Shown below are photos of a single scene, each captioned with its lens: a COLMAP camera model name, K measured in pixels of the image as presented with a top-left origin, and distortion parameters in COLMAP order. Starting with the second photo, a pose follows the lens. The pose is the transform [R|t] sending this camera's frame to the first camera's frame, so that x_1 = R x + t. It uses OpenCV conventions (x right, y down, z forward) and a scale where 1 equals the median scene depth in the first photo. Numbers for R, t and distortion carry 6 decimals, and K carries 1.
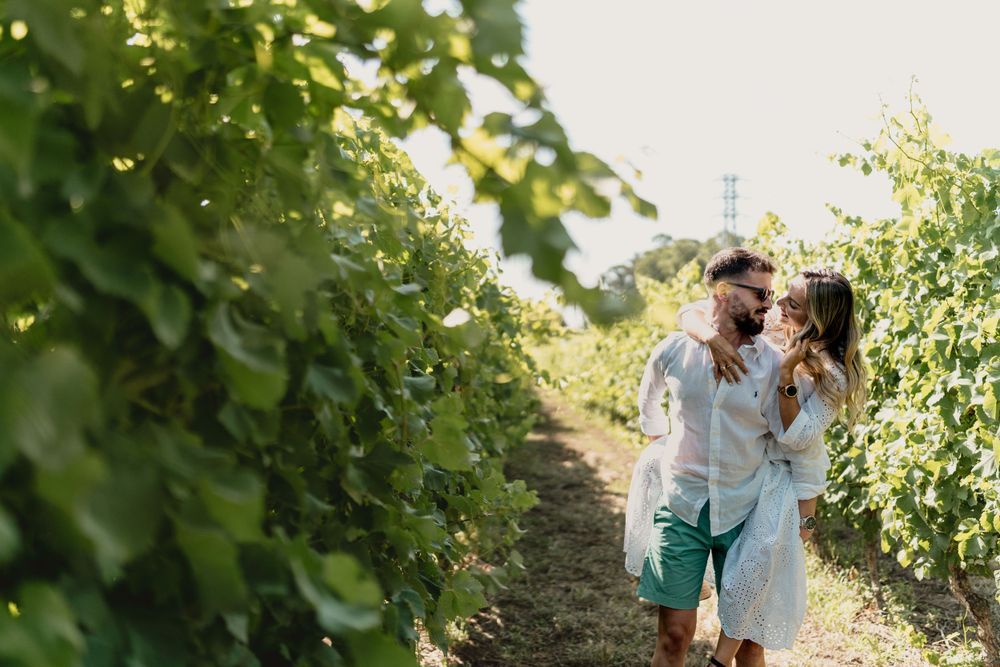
lens RADIAL K [[932.4, 0, 500.0], [0, 932.4, 333.5], [0, 0, 1]] dist [-0.006013, -0.007573]
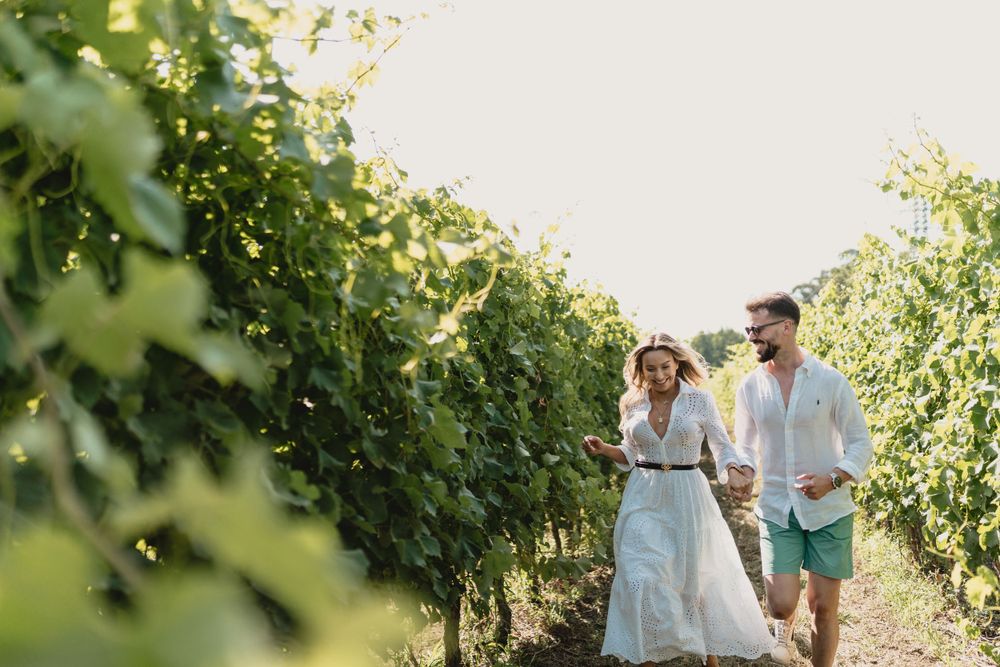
lens RADIAL K [[932.4, 0, 500.0], [0, 932.4, 333.5], [0, 0, 1]] dist [-0.006013, -0.007573]
pose [[0.980879, -0.023003, -0.193252, 0.142953], [0.017668, 0.999415, -0.029284, 0.009507], [0.193813, 0.025309, 0.980712, -0.171612]]
